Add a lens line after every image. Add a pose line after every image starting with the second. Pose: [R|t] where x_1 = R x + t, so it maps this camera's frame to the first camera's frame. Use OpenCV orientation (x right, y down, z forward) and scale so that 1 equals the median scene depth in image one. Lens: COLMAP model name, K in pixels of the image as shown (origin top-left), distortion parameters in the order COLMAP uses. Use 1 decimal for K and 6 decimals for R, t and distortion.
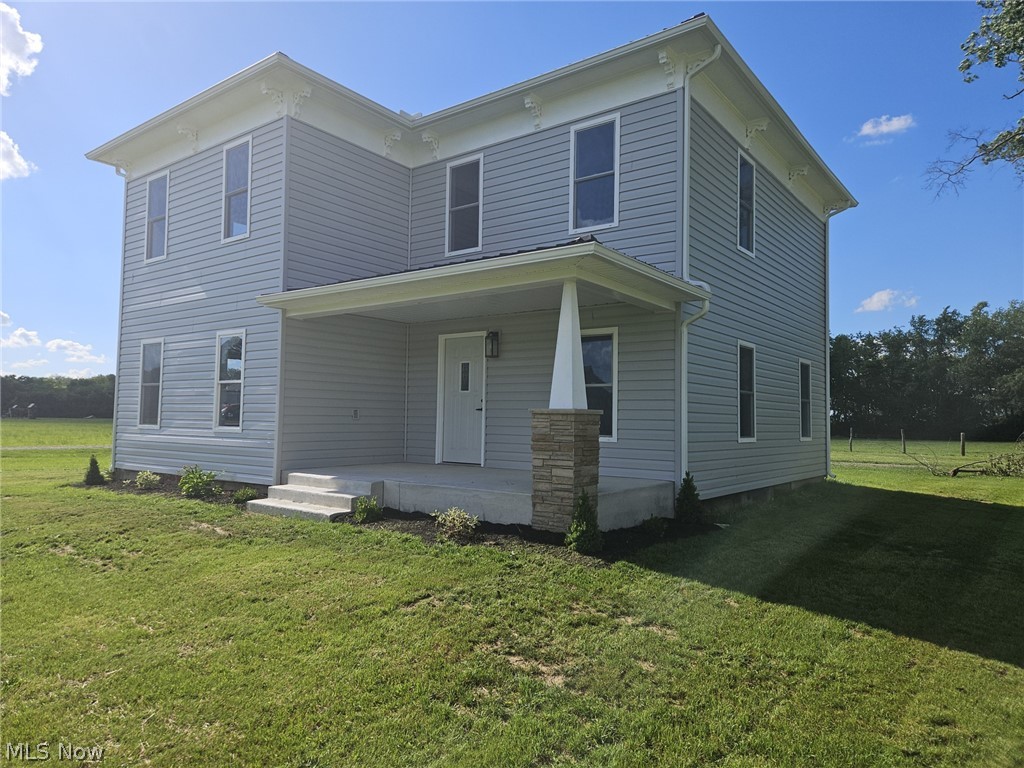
lens RADIAL K [[683.9, 0, 515.6], [0, 683.9, 383.7], [0, 0, 1]] dist [0.032870, -0.003928]
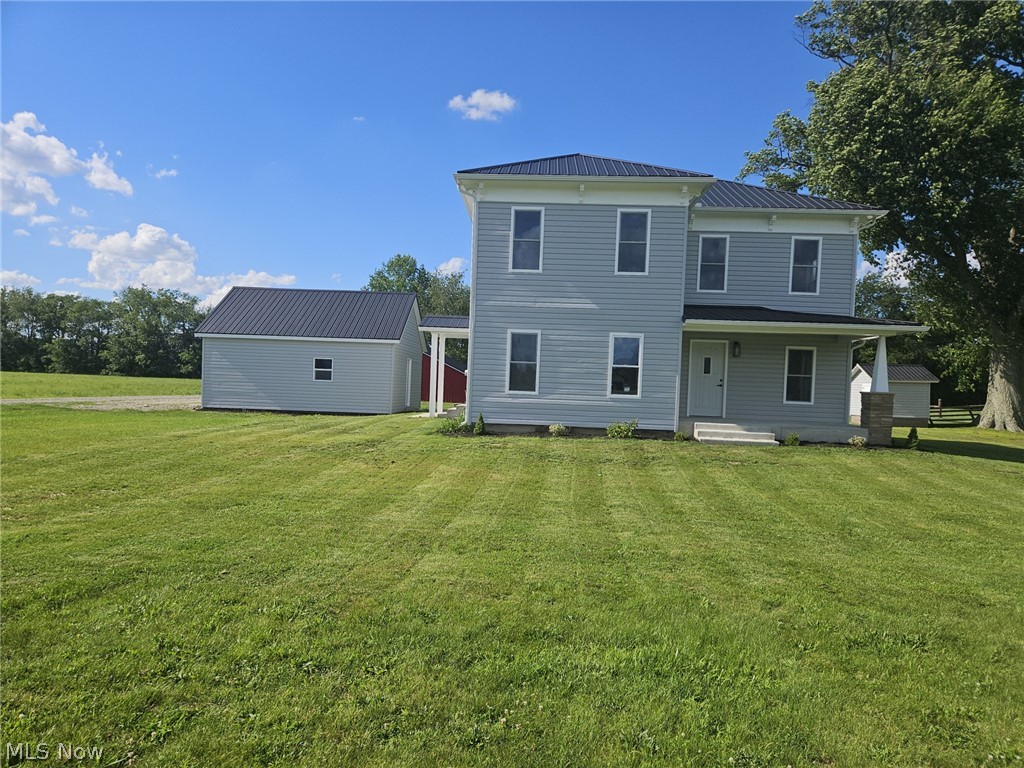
lens RADIAL K [[683.9, 0, 515.6], [0, 683.9, 383.7], [0, 0, 1]] dist [0.032870, -0.003928]
pose [[0.825729, 0.014329, 0.563885, -1.466442], [-0.053742, 0.997128, 0.053359, -0.031539], [-0.561501, -0.074364, 0.824128, -0.141931]]
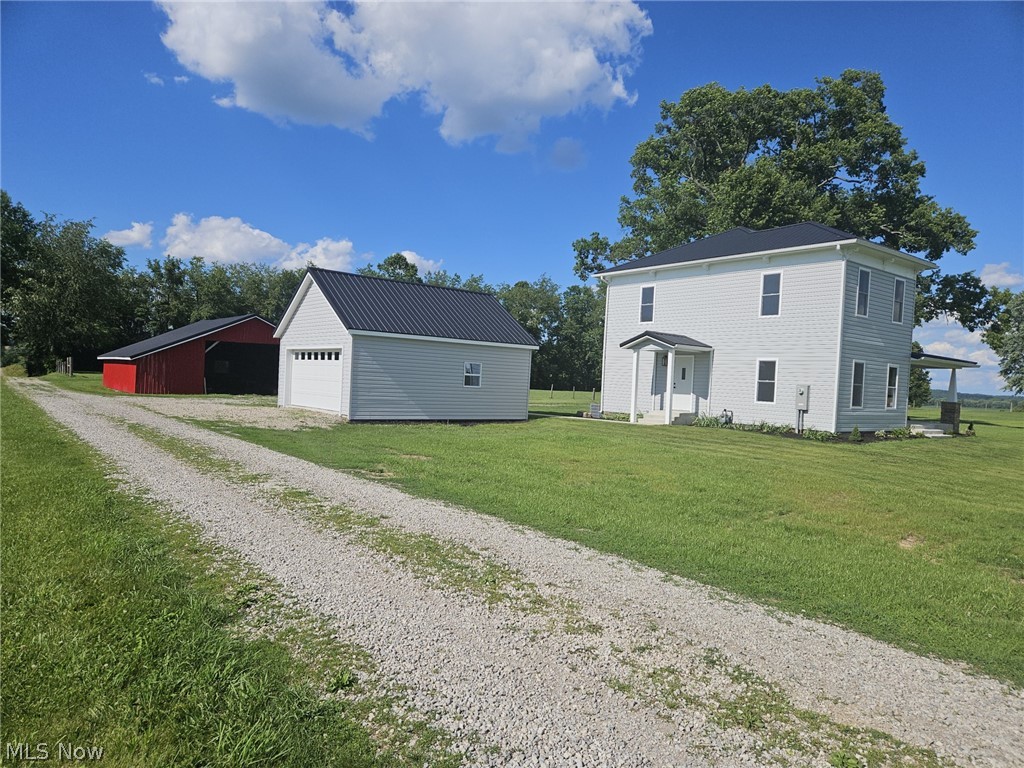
lens RADIAL K [[683.9, 0, 515.6], [0, 683.9, 383.7], [0, 0, 1]] dist [0.032870, -0.003928]
pose [[0.245799, -0.005864, 0.969303, -2.831422], [-0.096175, 0.994900, 0.030407, 0.034634], [-0.964538, -0.100696, 0.243982, 1.594808]]
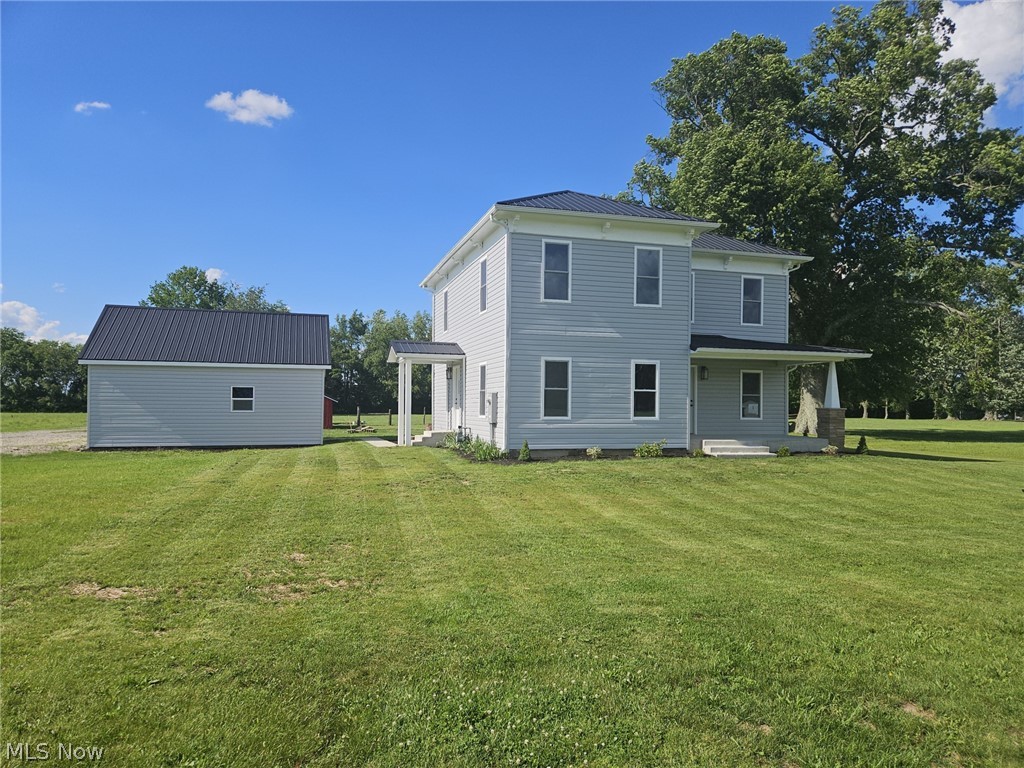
lens RADIAL K [[688.0, 0, 510.6], [0, 688.0, 387.6], [0, 0, 1]] dist [0.039151, 0.000881]
pose [[0.597695, 0.012847, 0.801621, -1.934345], [-0.042253, 0.998987, 0.015495, -0.021690], [-0.800609, -0.043132, 0.597632, 0.243467]]
